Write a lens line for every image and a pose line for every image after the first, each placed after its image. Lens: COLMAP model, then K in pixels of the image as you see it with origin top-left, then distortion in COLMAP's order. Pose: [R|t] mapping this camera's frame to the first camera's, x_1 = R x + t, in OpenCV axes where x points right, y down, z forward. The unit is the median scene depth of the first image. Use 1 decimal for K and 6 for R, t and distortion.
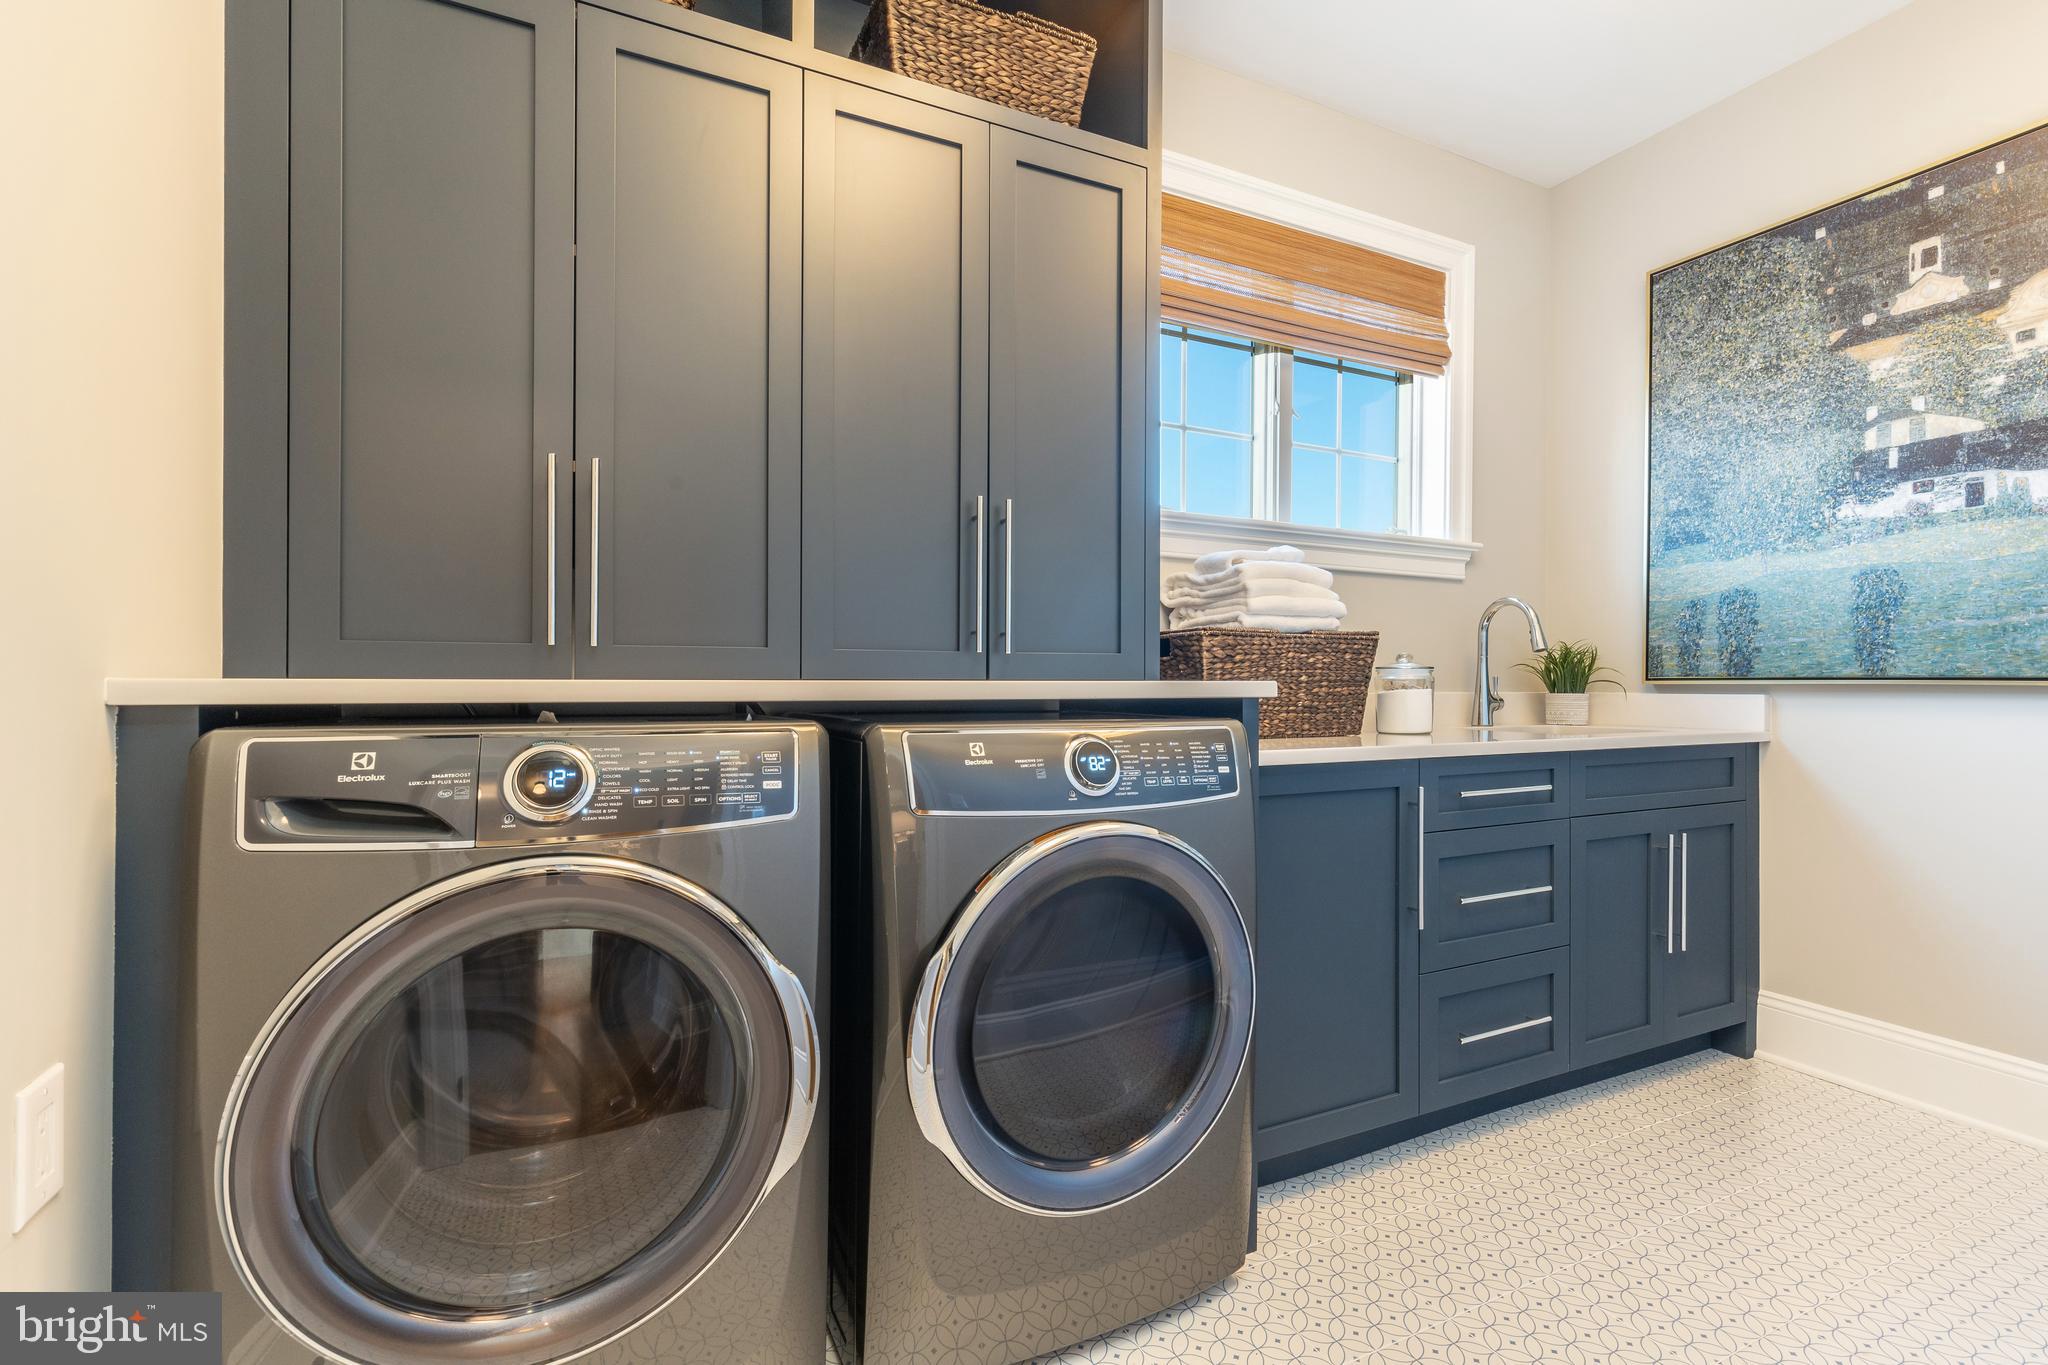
lens RADIAL K [[930.7, 0, 1034.3], [0, 930.7, 681.3], [0, 0, 1]] dist [0.015157, 0.000666]
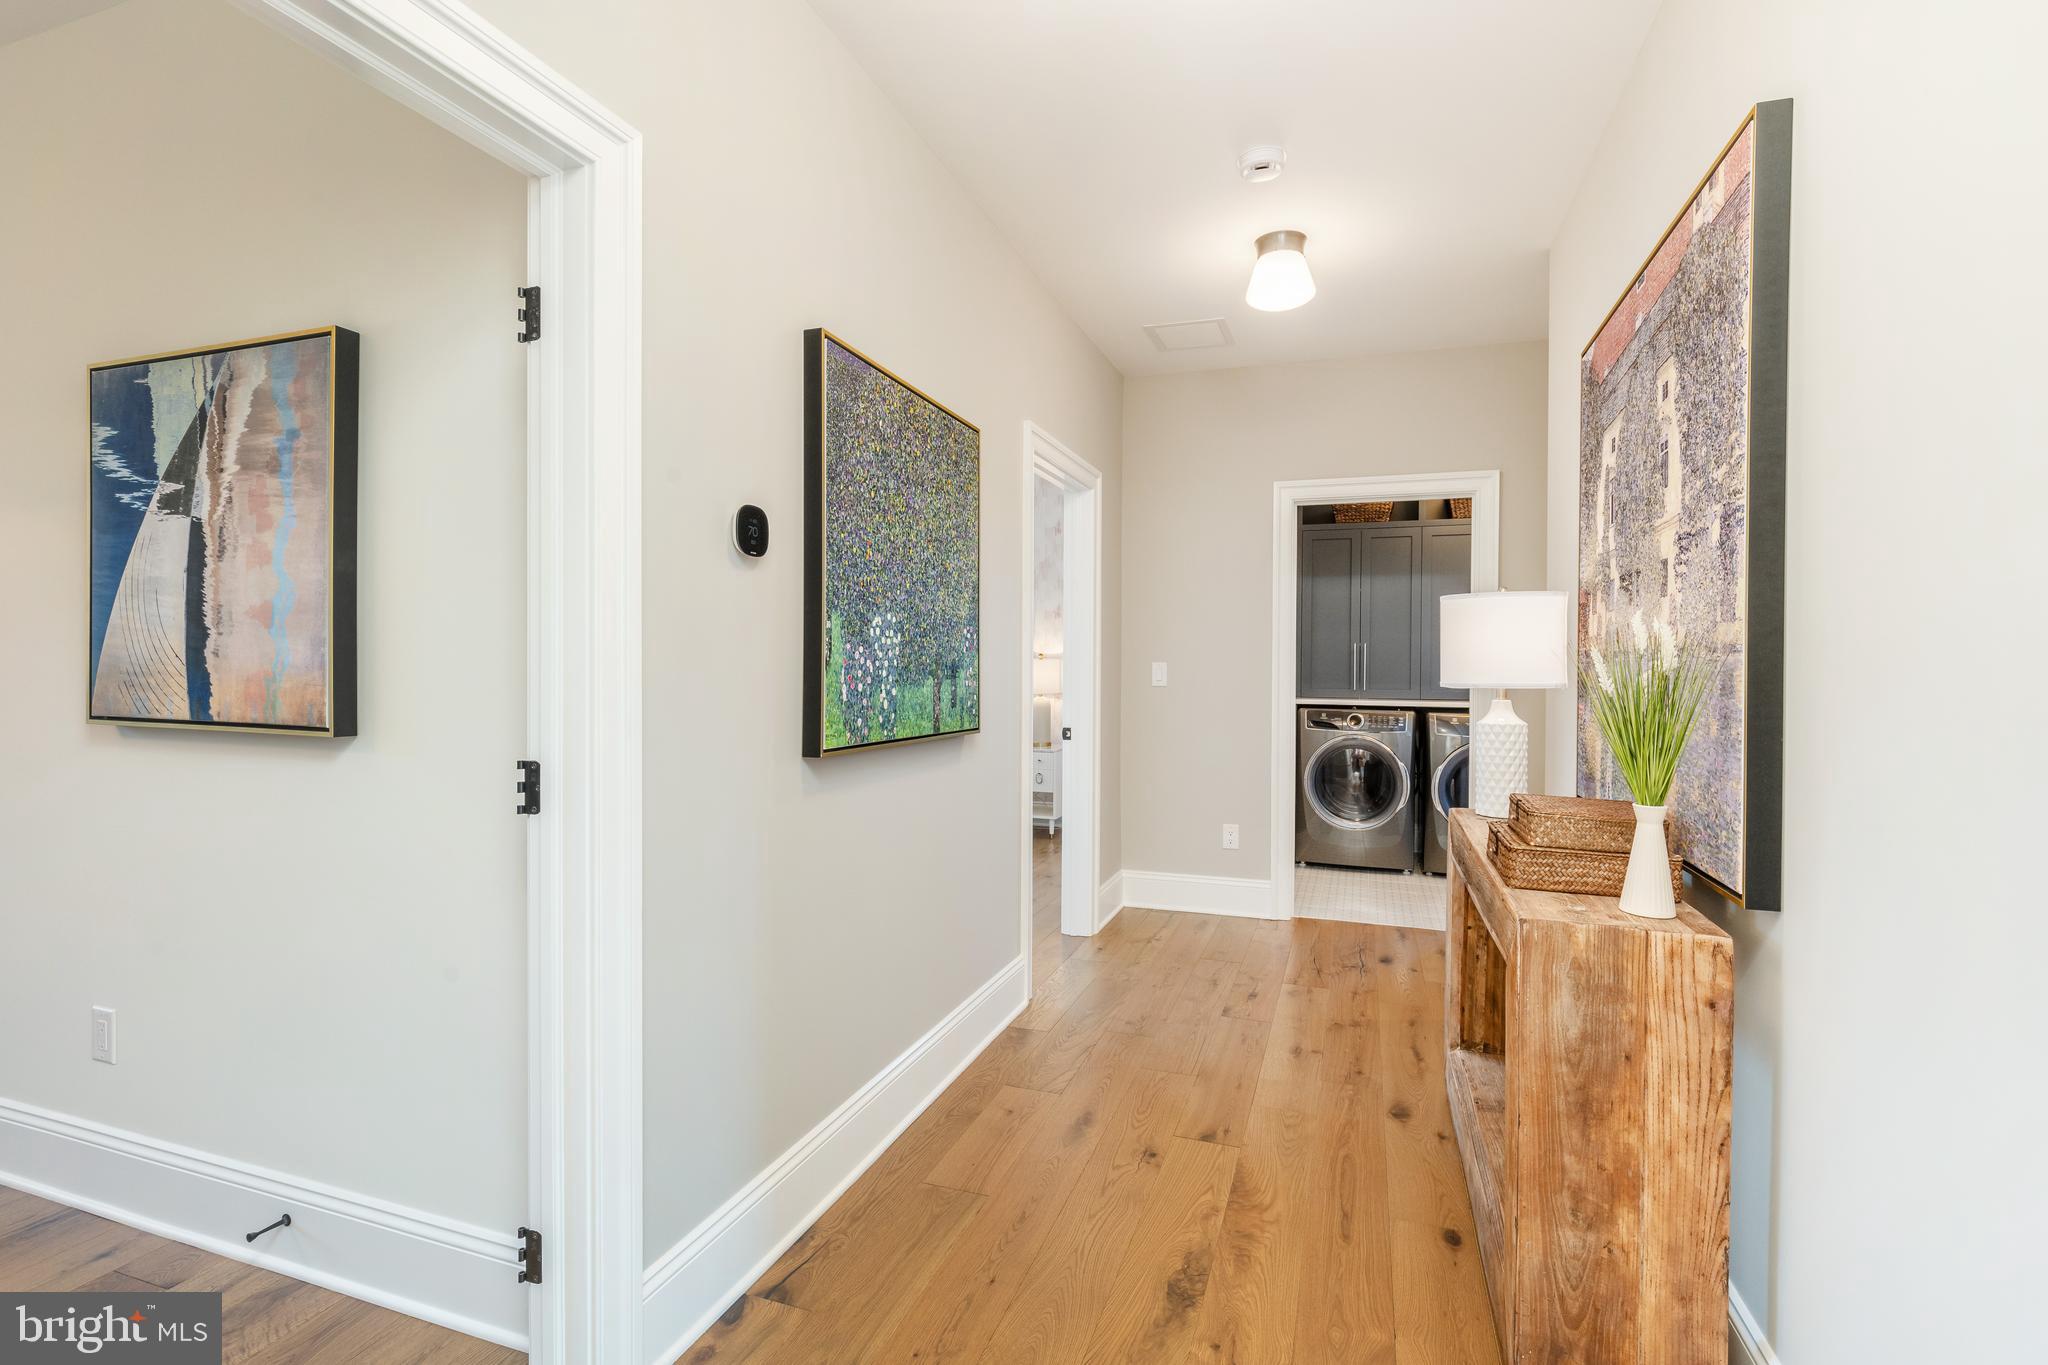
lens RADIAL K [[930.7, 0, 1032.3], [0, 930.7, 679.4], [0, 0, 1]] dist [0.015157, 0.000666]
pose [[0.695687, 0.004128, -0.718333, 1.685827], [-0.001882, 0.999991, 0.003924, -0.120324], [0.718343, -0.001378, 0.695688, -3.357914]]
